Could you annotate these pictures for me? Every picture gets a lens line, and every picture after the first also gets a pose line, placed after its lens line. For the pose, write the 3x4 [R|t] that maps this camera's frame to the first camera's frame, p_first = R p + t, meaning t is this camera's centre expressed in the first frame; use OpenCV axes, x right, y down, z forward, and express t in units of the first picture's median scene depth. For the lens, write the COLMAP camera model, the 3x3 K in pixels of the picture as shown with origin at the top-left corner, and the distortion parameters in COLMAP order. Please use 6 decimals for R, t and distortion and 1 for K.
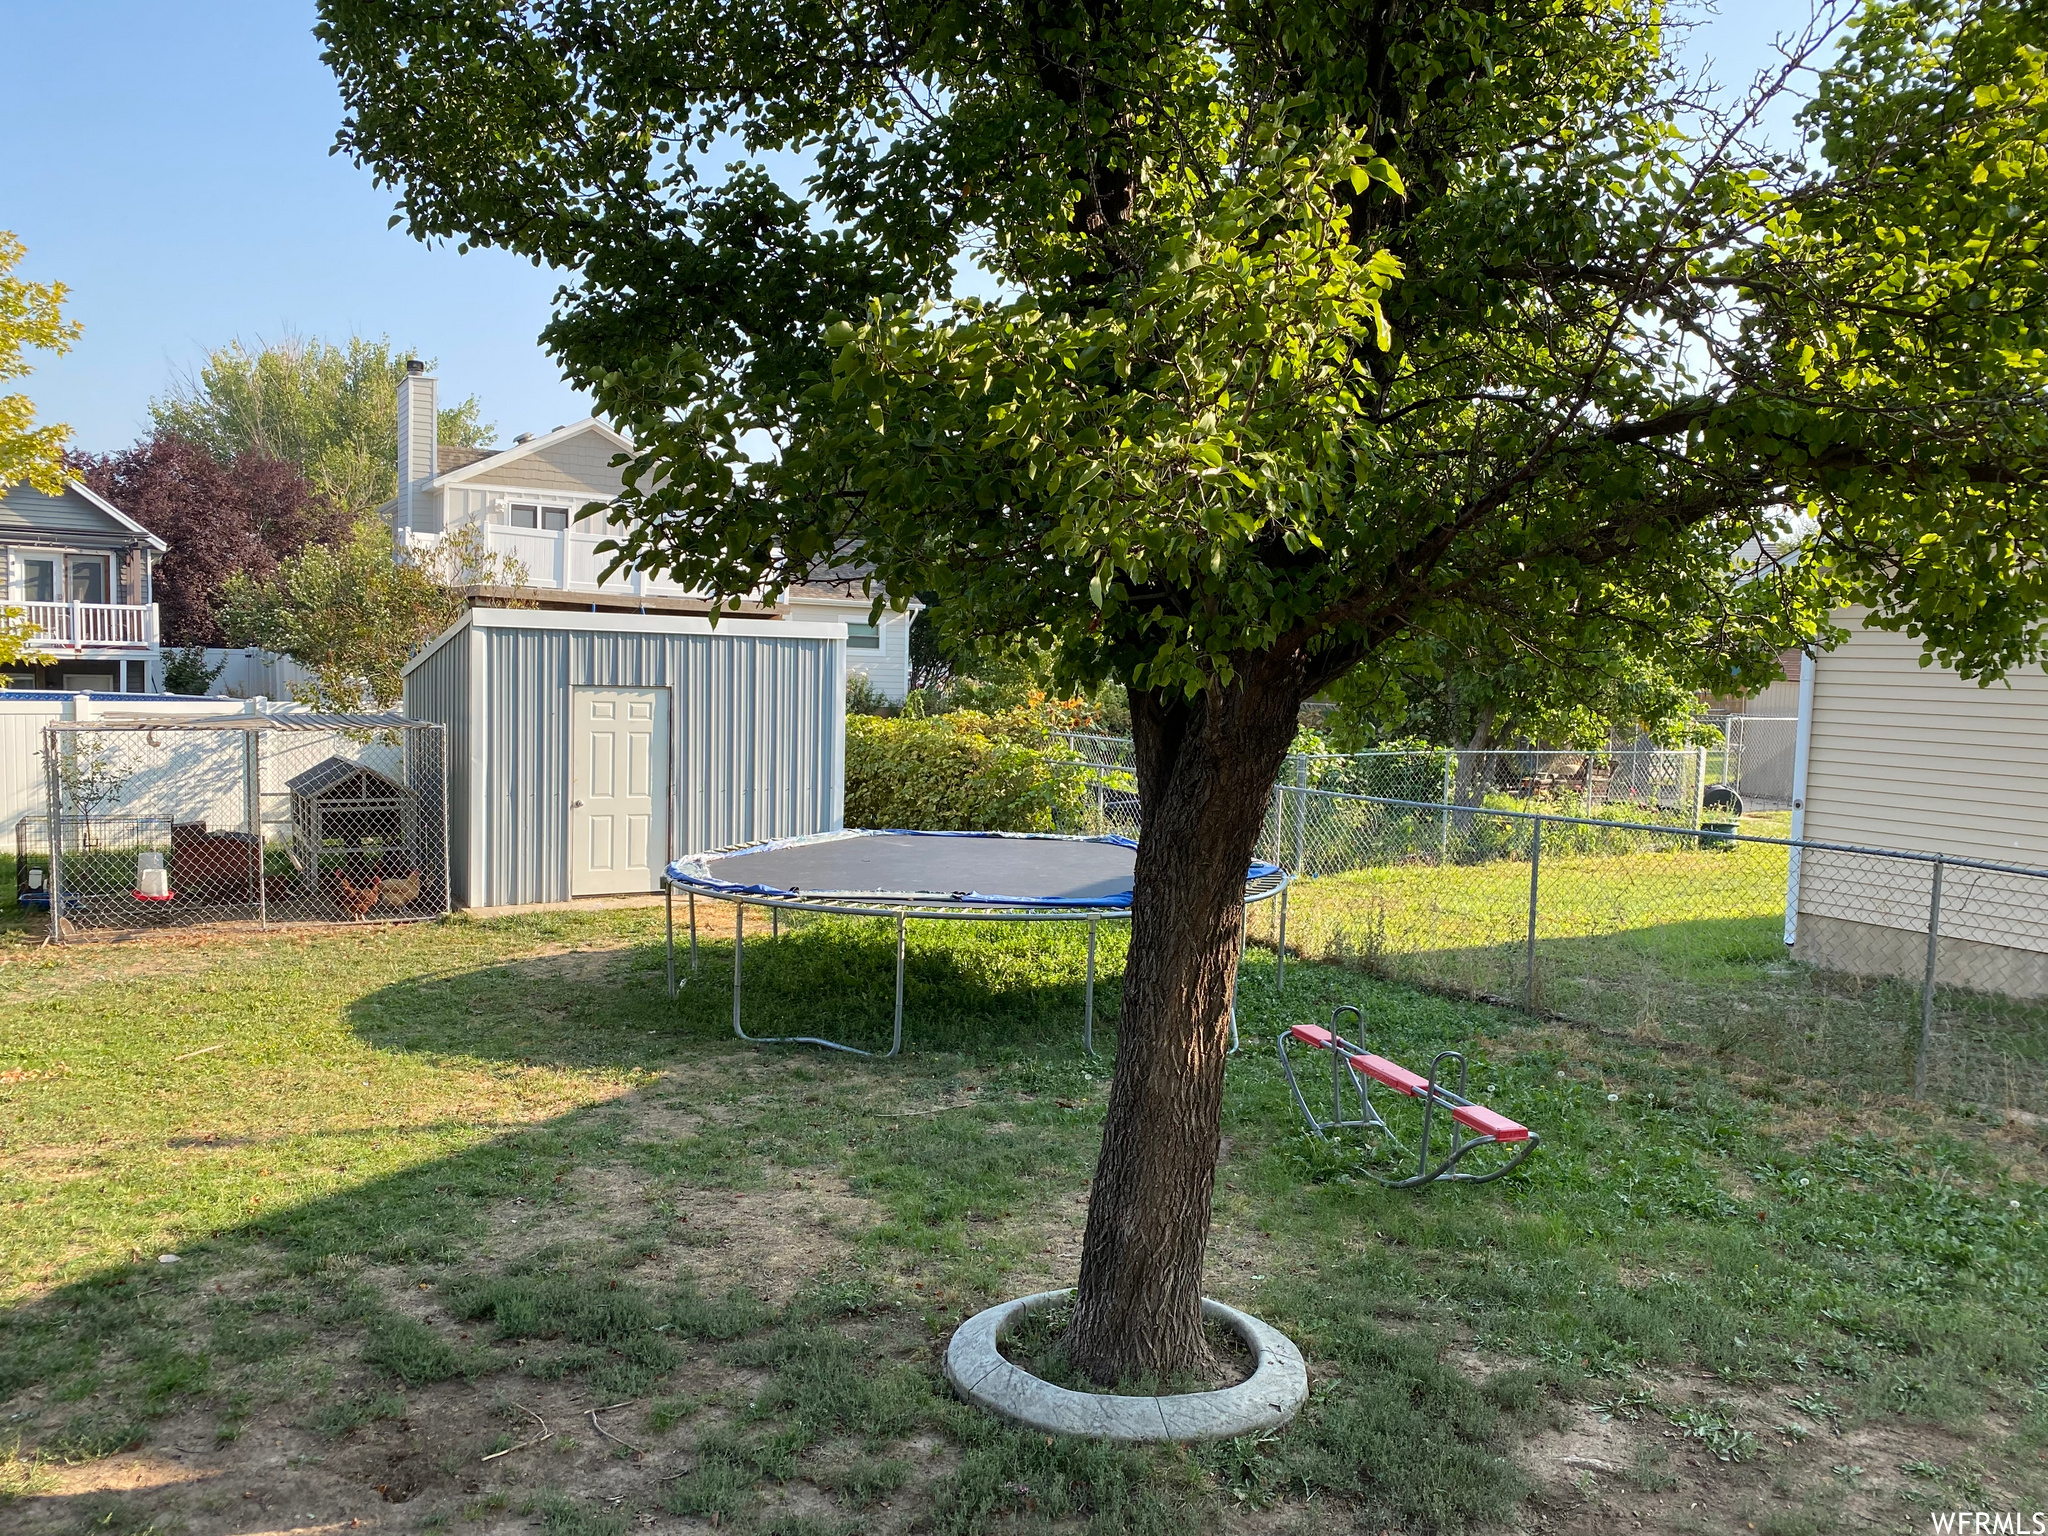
lens RADIAL K [[1568.2, 0, 1029.7], [0, 1568.2, 778.7], [0, 0, 1]] dist [0.031980, -0.031359]
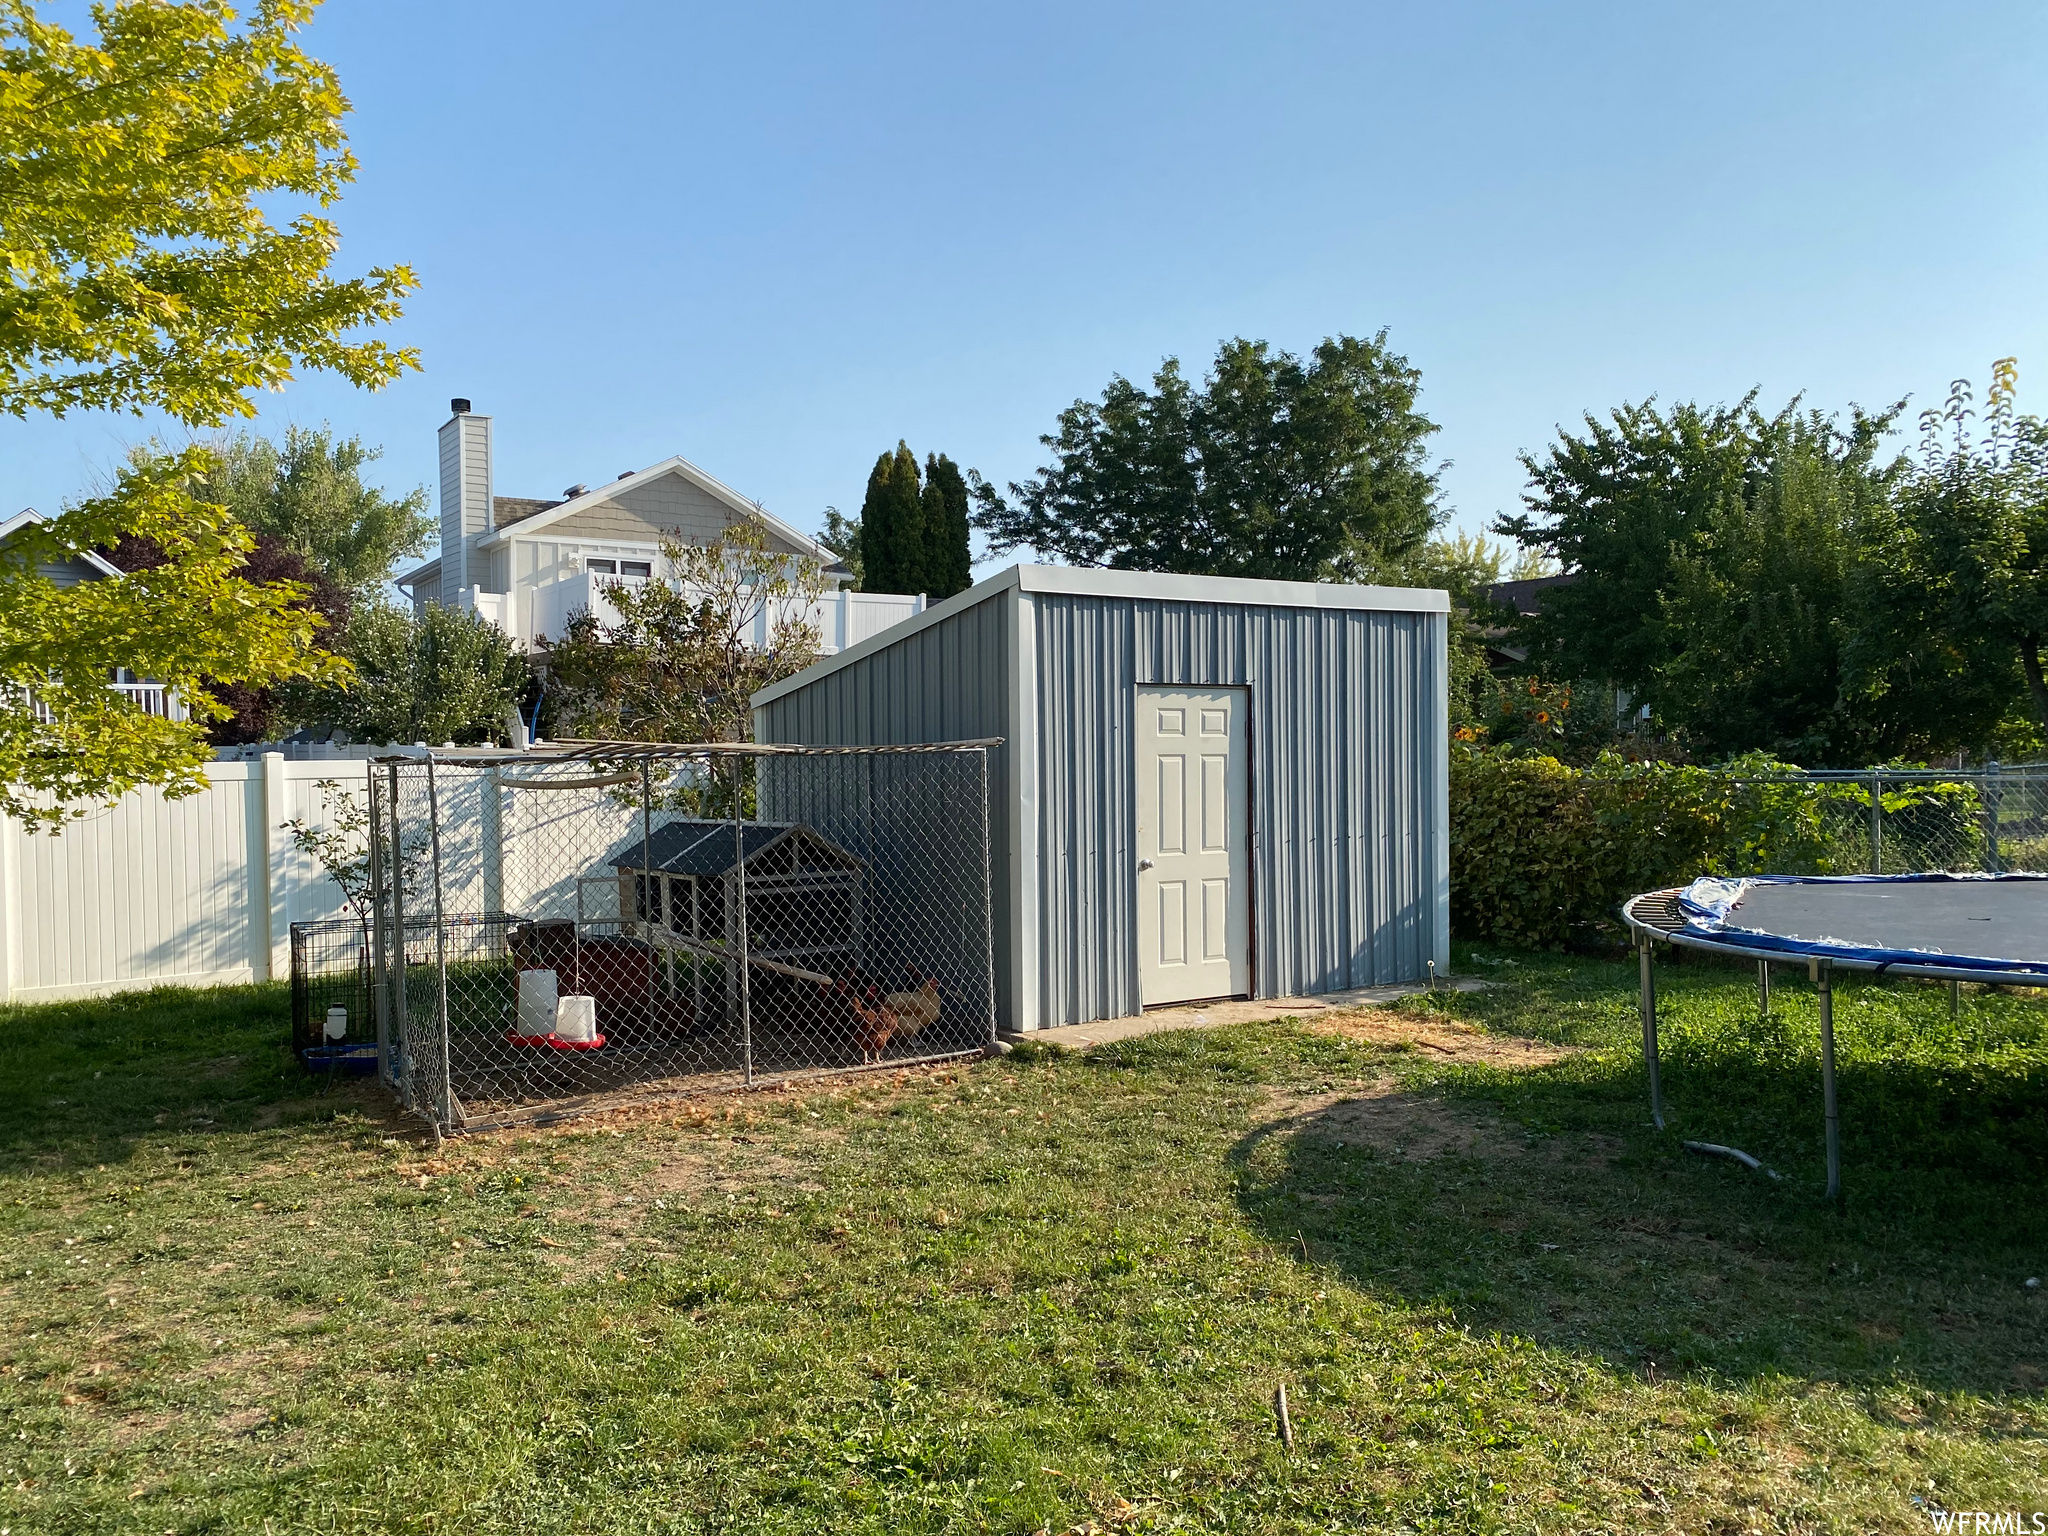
lens RADIAL K [[1568.2, 0, 1032.9], [0, 1568.2, 801.2], [0, 0, 1]] dist [0.031980, -0.031359]
pose [[0.997267, -0.042957, 0.060113, -0.402117], [0.045573, 0.998042, -0.042843, 0.016564], [-0.058155, 0.045466, 0.997272, 0.378655]]
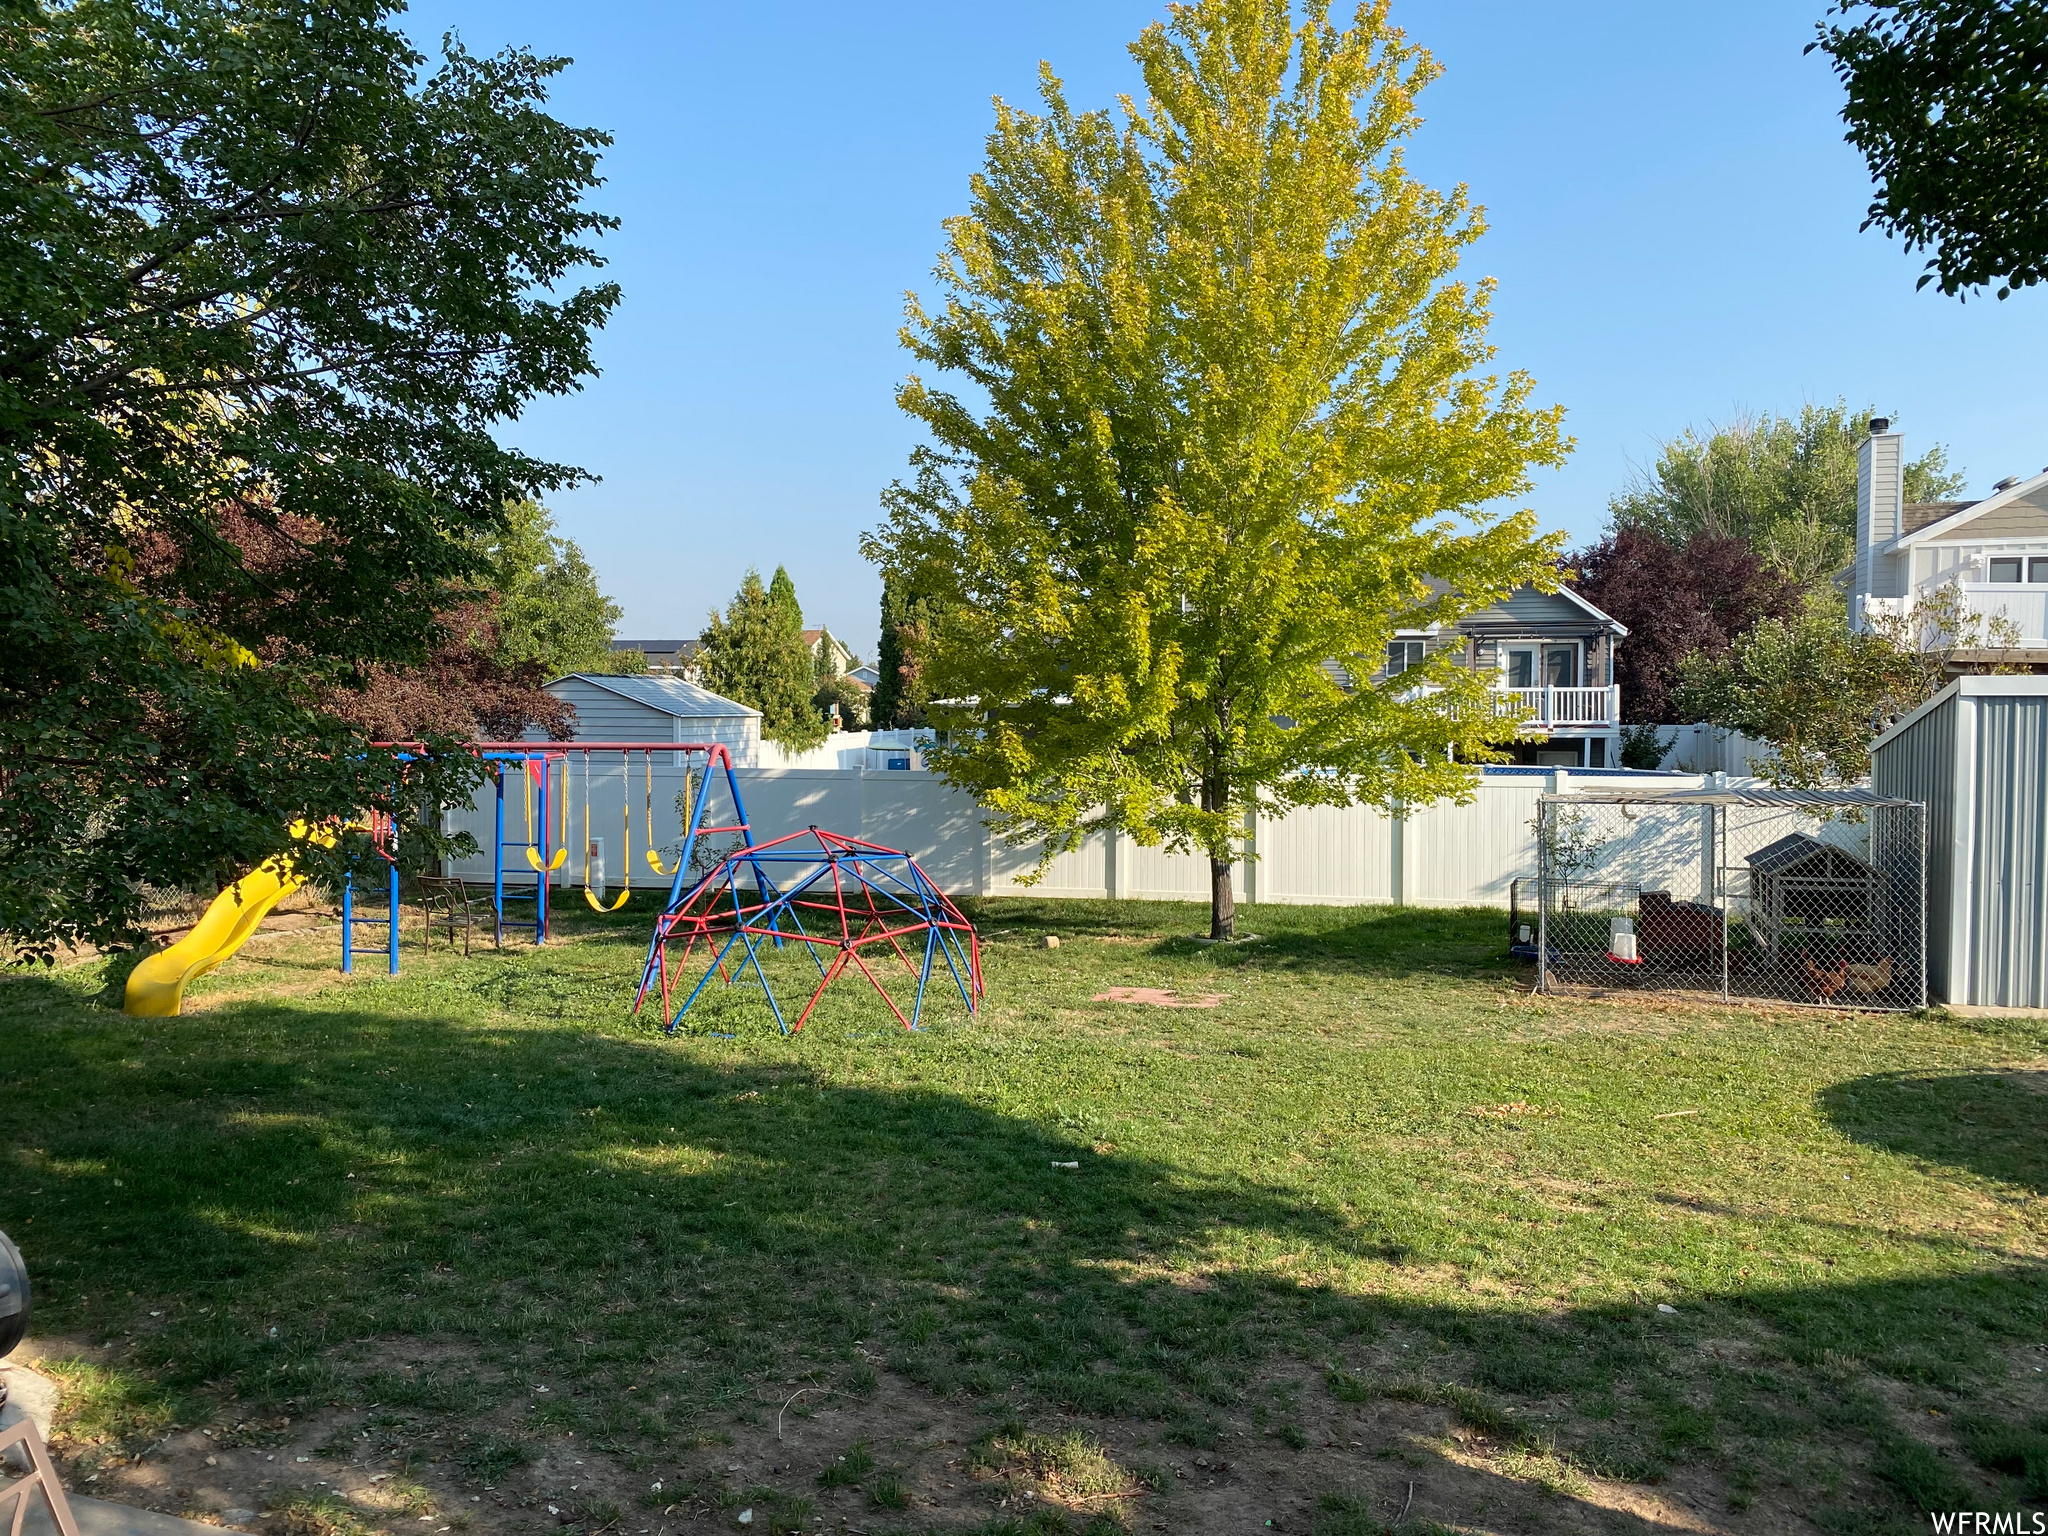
lens RADIAL K [[1568.2, 0, 1008.4], [0, 1568.2, 769.9], [0, 0, 1]] dist [0.031980, -0.031359]
pose [[0.647992, 0.001132, -0.761647, -0.012896], [-0.041050, 0.998597, -0.033441, -0.000460], [0.760540, 0.052935, 0.647129, -0.013442]]
